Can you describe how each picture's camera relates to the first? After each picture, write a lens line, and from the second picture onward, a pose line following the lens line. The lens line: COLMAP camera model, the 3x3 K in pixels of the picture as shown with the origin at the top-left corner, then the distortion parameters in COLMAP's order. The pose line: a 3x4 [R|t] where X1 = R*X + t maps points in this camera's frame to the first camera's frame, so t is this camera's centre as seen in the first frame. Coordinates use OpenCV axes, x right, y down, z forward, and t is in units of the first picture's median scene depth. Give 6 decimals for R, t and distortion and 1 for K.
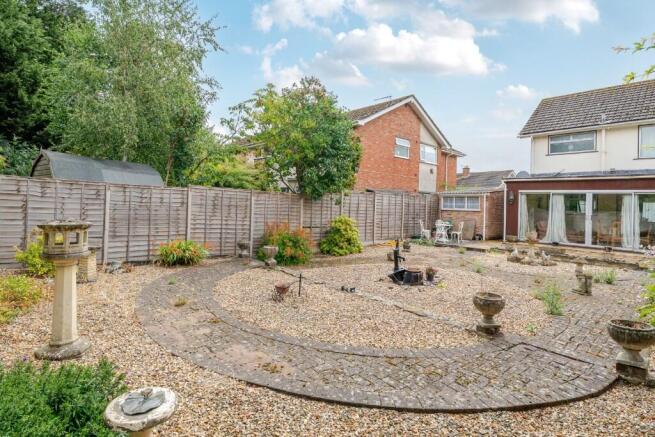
lens RADIAL K [[361.0, 0, 328.4], [0, 361.0, 196.6], [0, 0, 1]] dist [-0.005711, -0.001021]
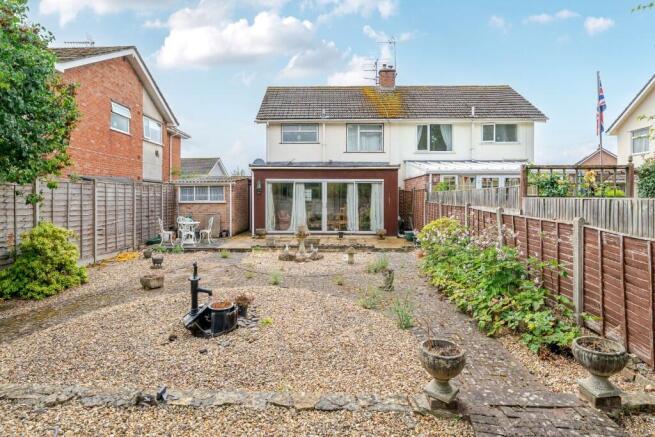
lens RADIAL K [[372.8, 0, 326.4], [0, 372.8, 197.7], [0, 0, 1]] dist [-0.006203, -0.001158]
pose [[0.694992, -0.029665, 0.718405, -0.051464], [0.003821, 0.999287, 0.037567, -0.004741], [-0.719007, -0.023364, 0.694610, 0.222583]]
